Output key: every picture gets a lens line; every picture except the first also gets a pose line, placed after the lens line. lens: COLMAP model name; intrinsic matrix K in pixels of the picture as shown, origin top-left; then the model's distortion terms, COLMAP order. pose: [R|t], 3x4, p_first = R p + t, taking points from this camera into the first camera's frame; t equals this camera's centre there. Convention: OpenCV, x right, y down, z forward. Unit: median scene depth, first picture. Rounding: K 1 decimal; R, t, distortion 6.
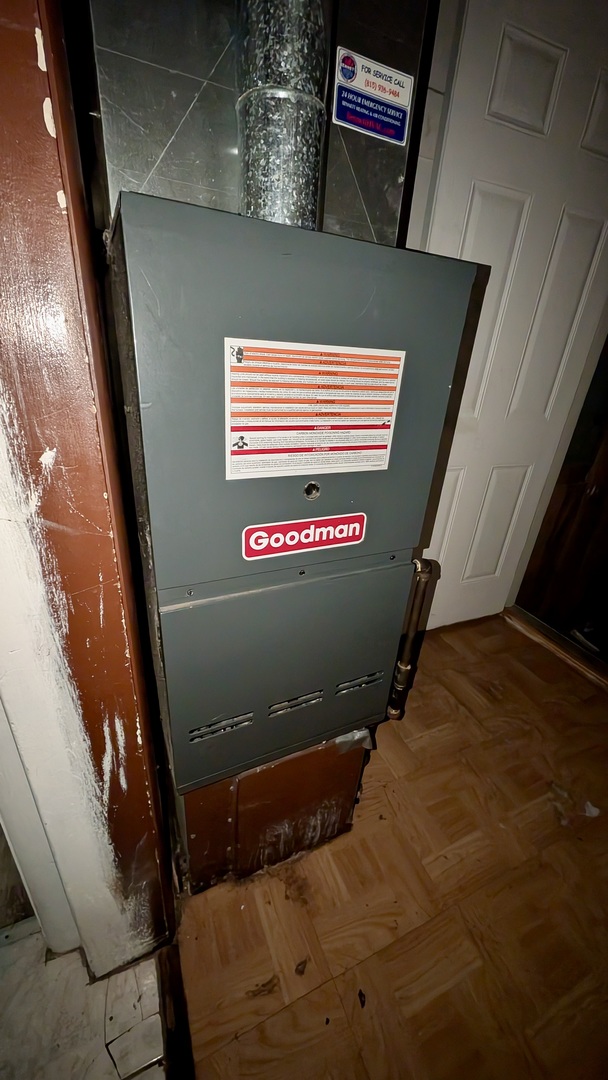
lens RADIAL K [[407.0, 0, 295.2], [0, 407.0, 539.2], [0, 0, 1]] dist [0.003048, -0.000395]
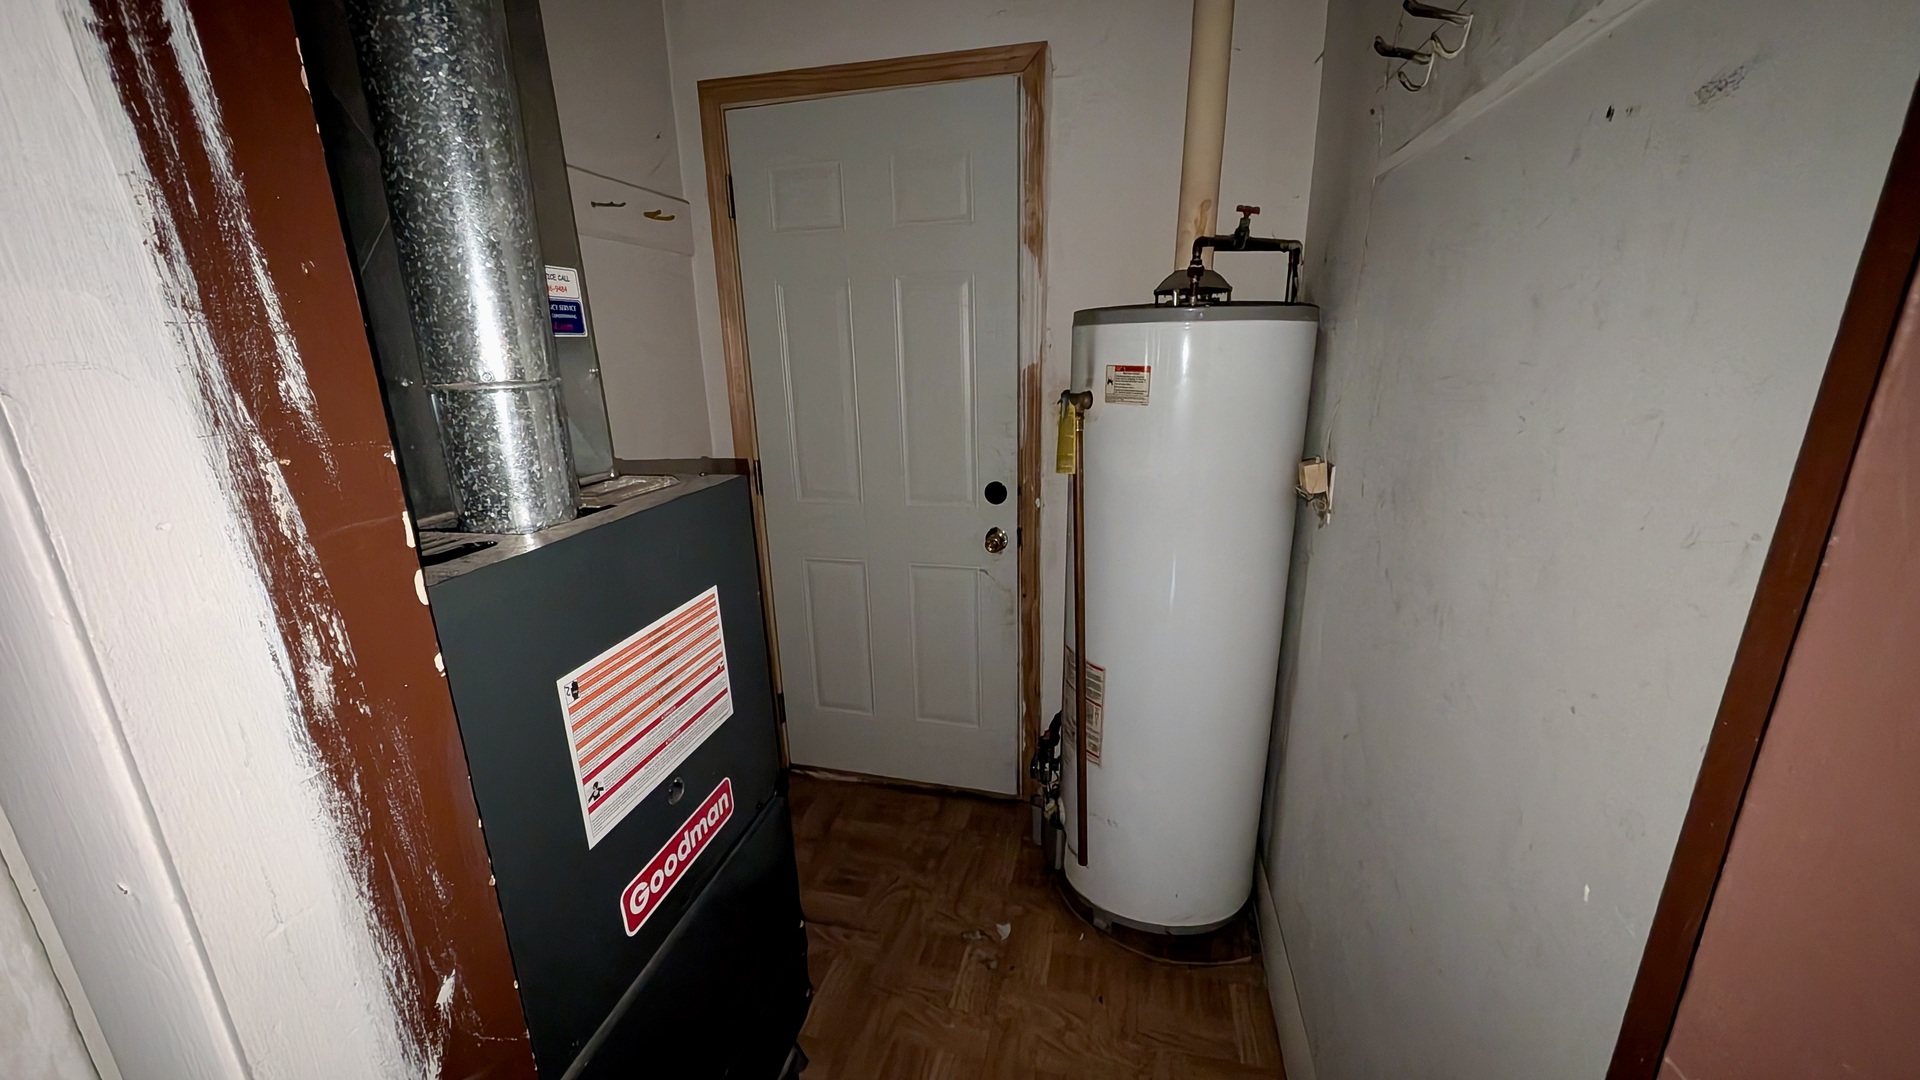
lens RADIAL K [[723.6, 0, 957.4], [0, 723.6, 551.2], [0, 0, 1]] dist [0.003048, -0.000395]
pose [[0.594605, -0.292572, 0.748896, -0.532212], [0.395872, 0.917250, 0.044031, -0.389039], [-0.699807, 0.270286, 0.661223, -0.361026]]
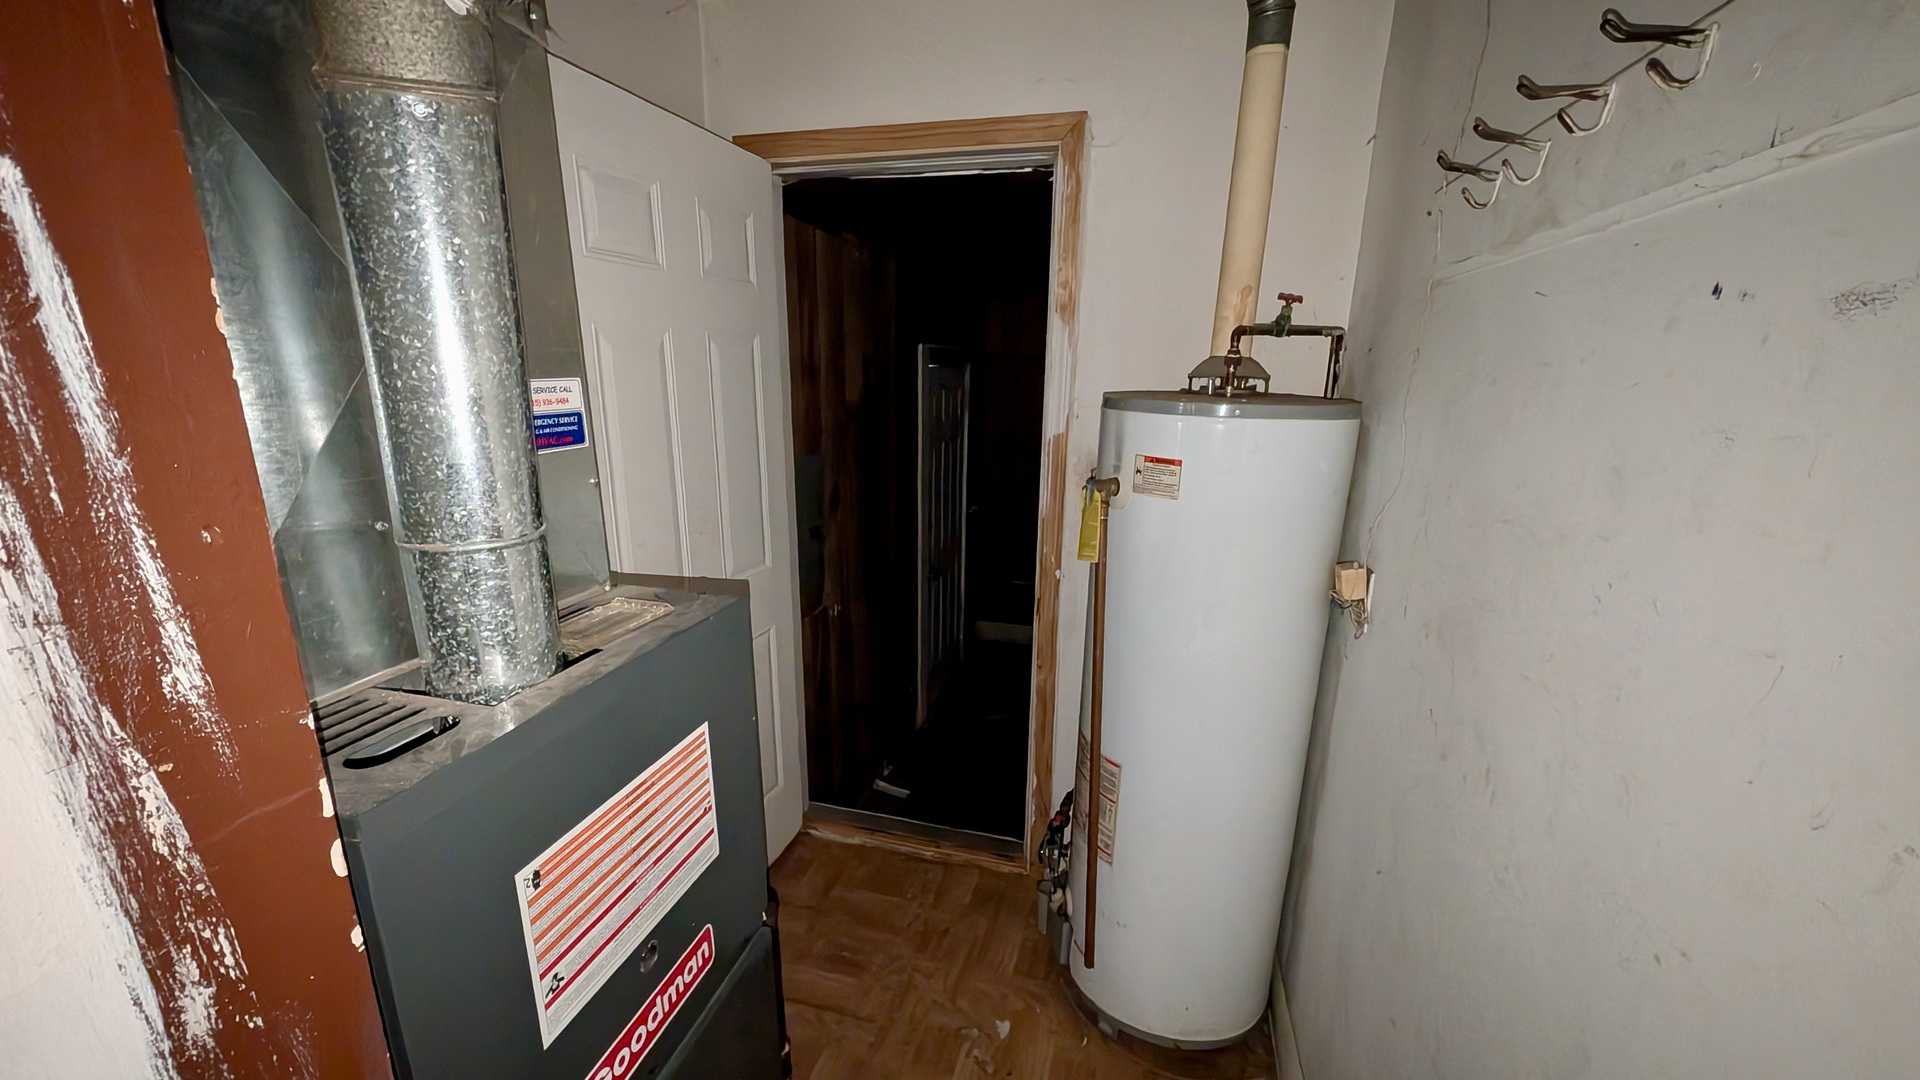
lens RADIAL K [[723.6, 0, 957.4], [0, 723.6, 551.2], [0, 0, 1]] dist [0.003048, -0.000395]
pose [[0.626521, -0.246972, 0.739240, -0.378696], [0.354666, 0.934919, 0.011760, -0.607465], [-0.694034, 0.254816, 0.673339, -0.363395]]
